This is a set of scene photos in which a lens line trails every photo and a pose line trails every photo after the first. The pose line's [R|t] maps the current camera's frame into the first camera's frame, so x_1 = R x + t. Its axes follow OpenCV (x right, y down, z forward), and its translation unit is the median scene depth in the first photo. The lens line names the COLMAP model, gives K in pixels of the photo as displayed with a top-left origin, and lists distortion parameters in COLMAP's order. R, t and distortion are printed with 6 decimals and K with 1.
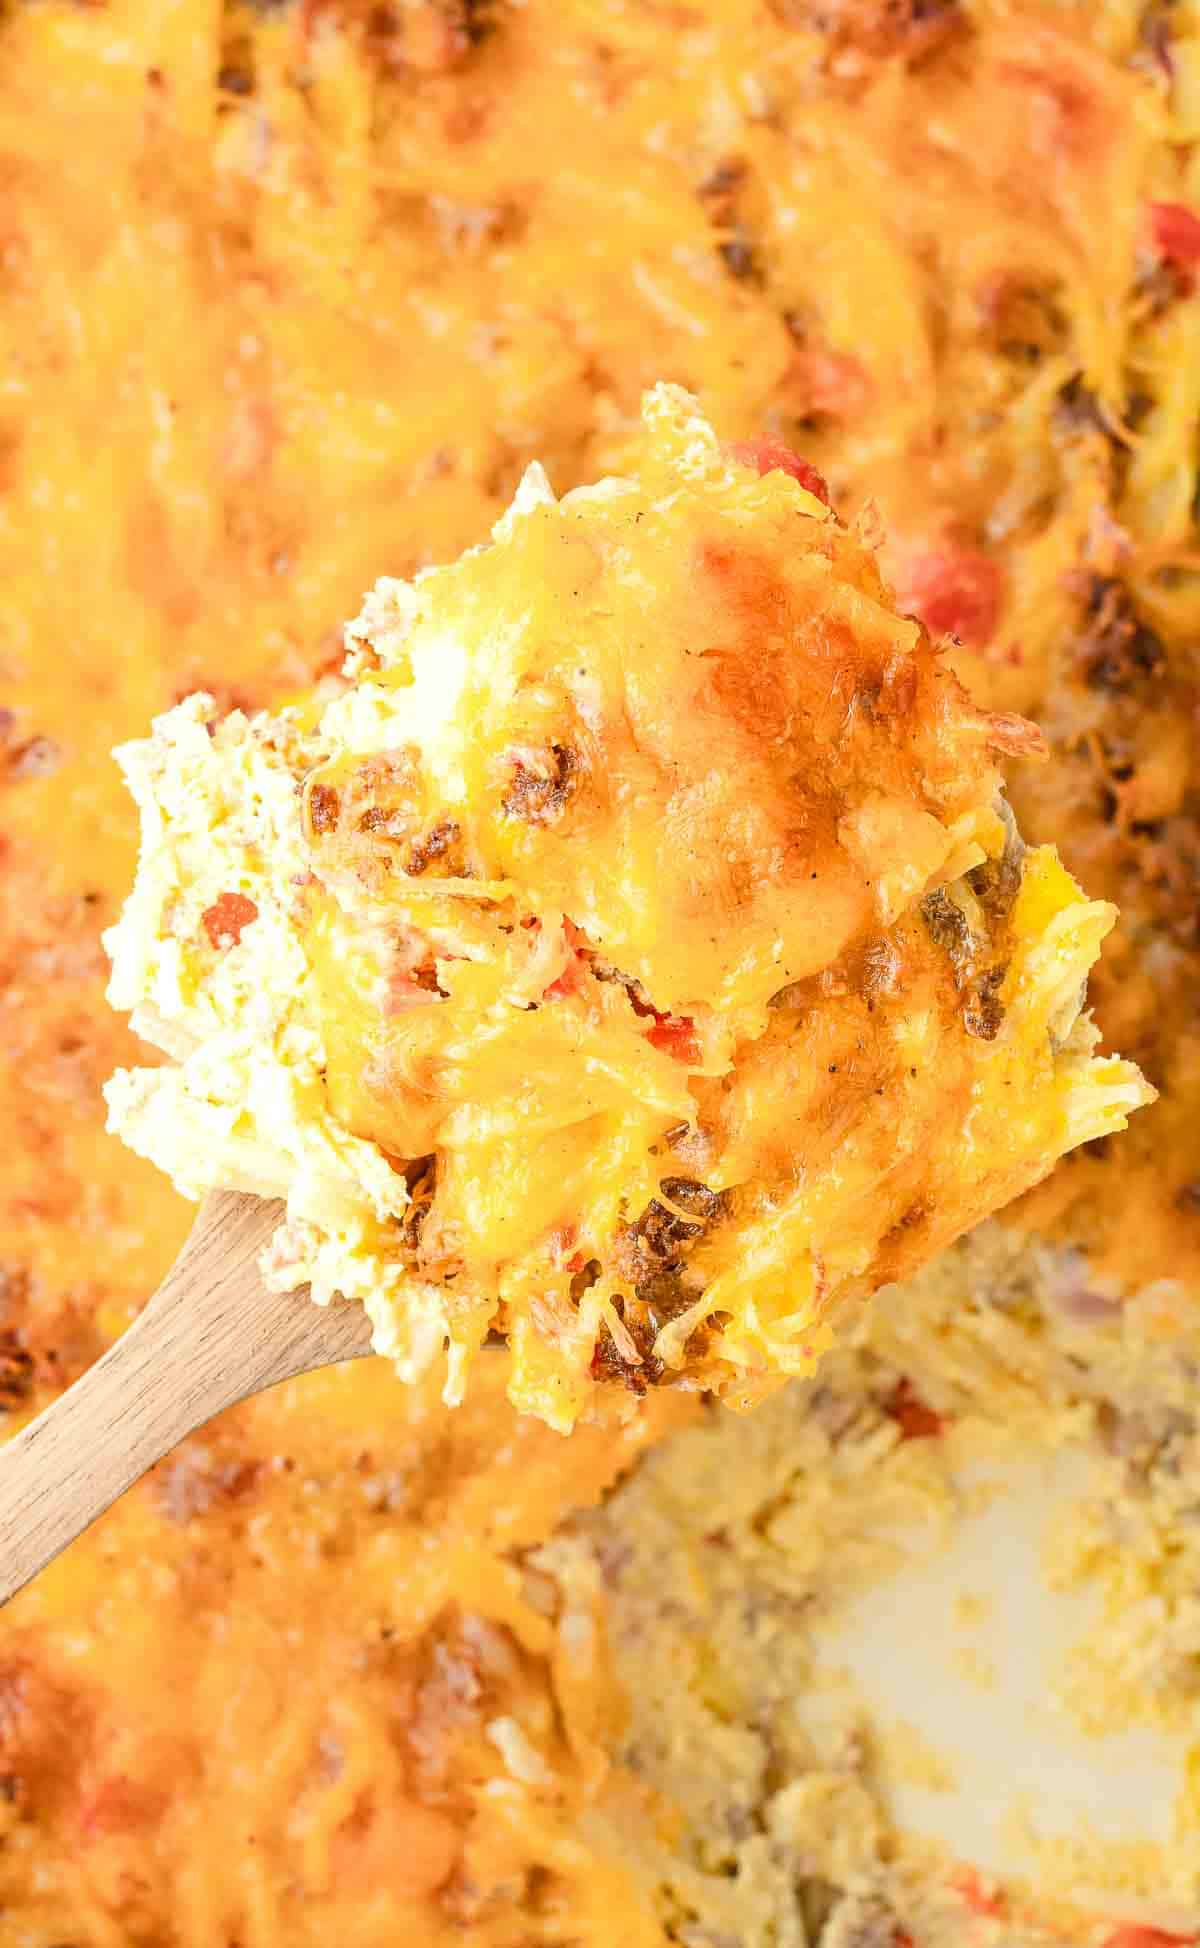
lens RADIAL K [[6337.7, 0, 605.6], [0, 6337.7, 975.4], [0, 0, 1]] dist [0.021712, 0.000000]
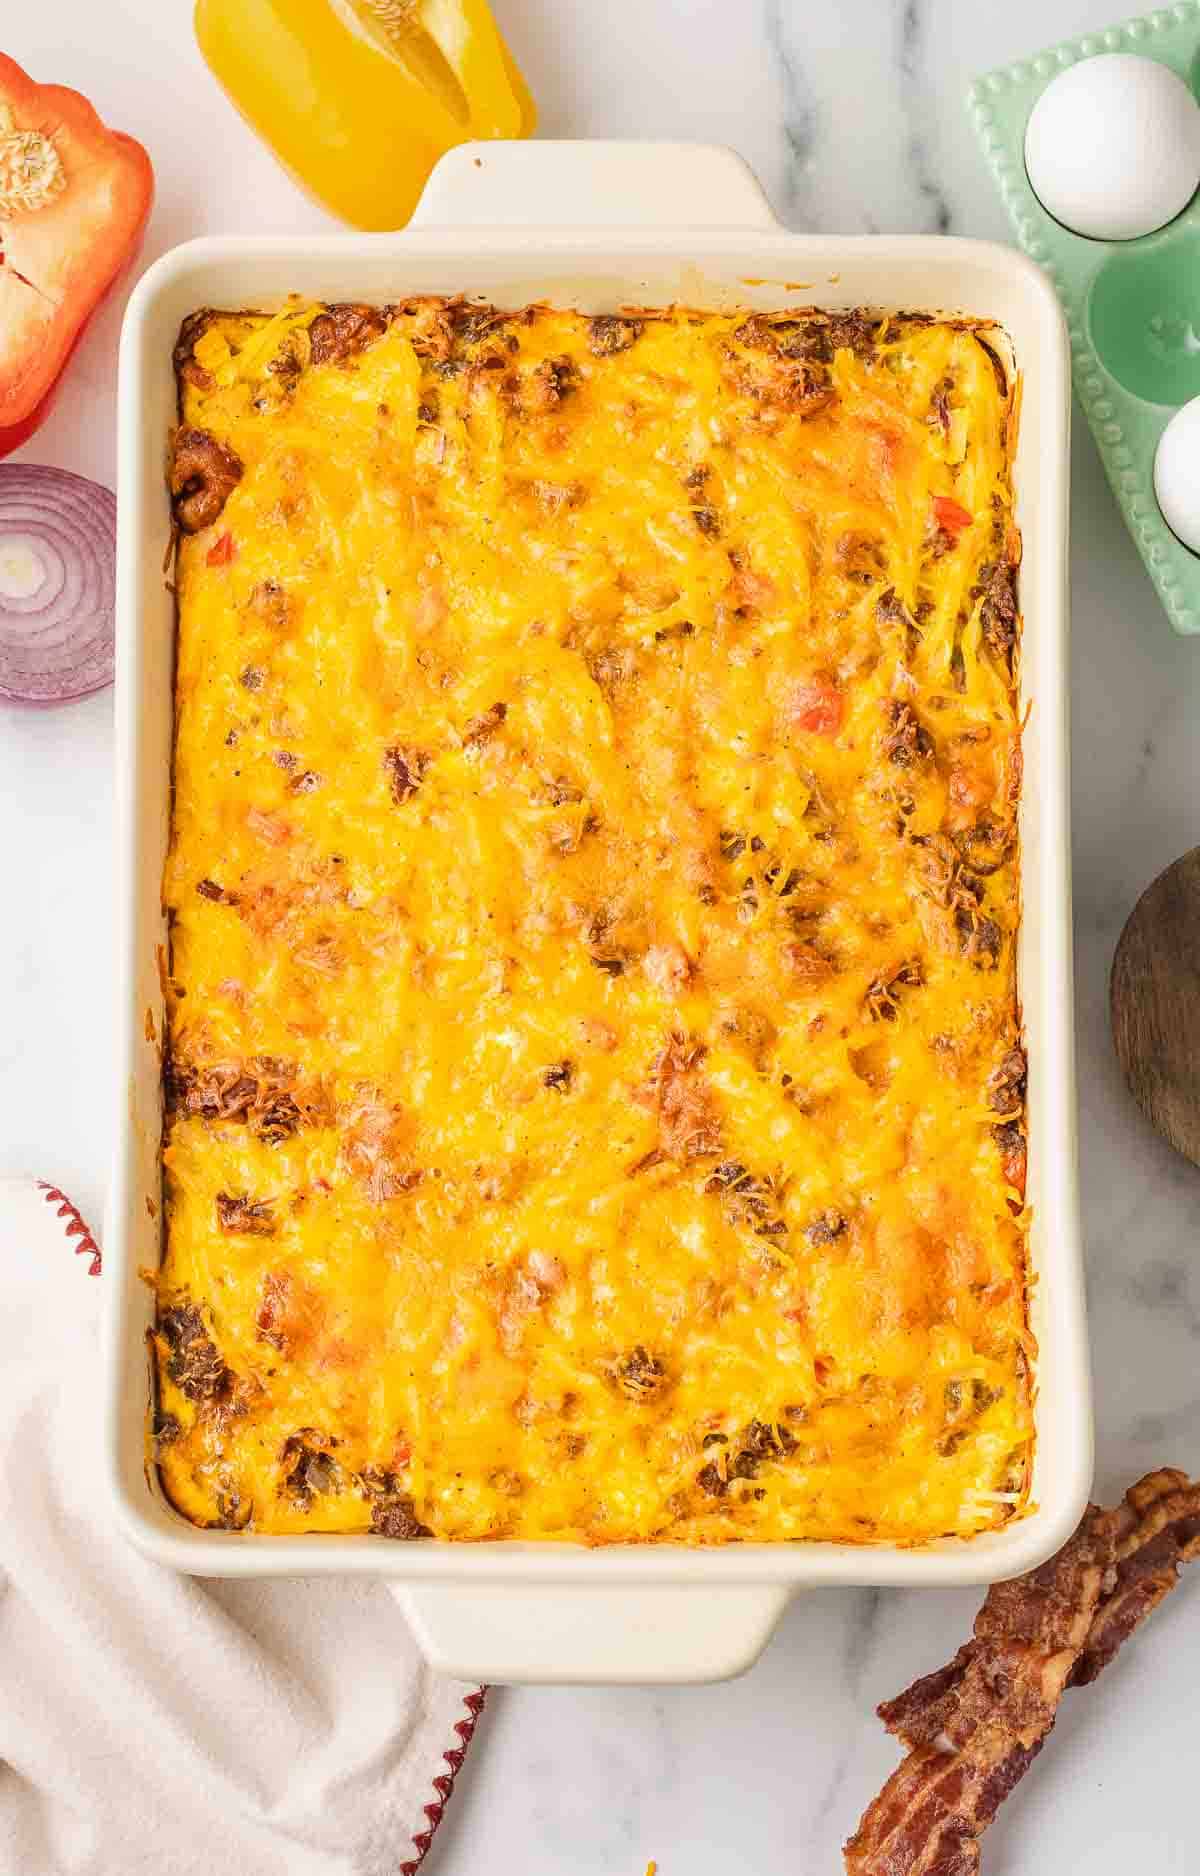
lens RADIAL K [[5477.8, 0, 592.1], [0, 5477.8, 935.6], [0, 0, 1]] dist [0.207725, 0.000000]
pose [[0.999402, 0.032535, 0.011692, -0.025727], [-0.031923, 0.998280, -0.049175, 0.083304], [-0.013272, 0.048772, 0.998722, -0.557851]]
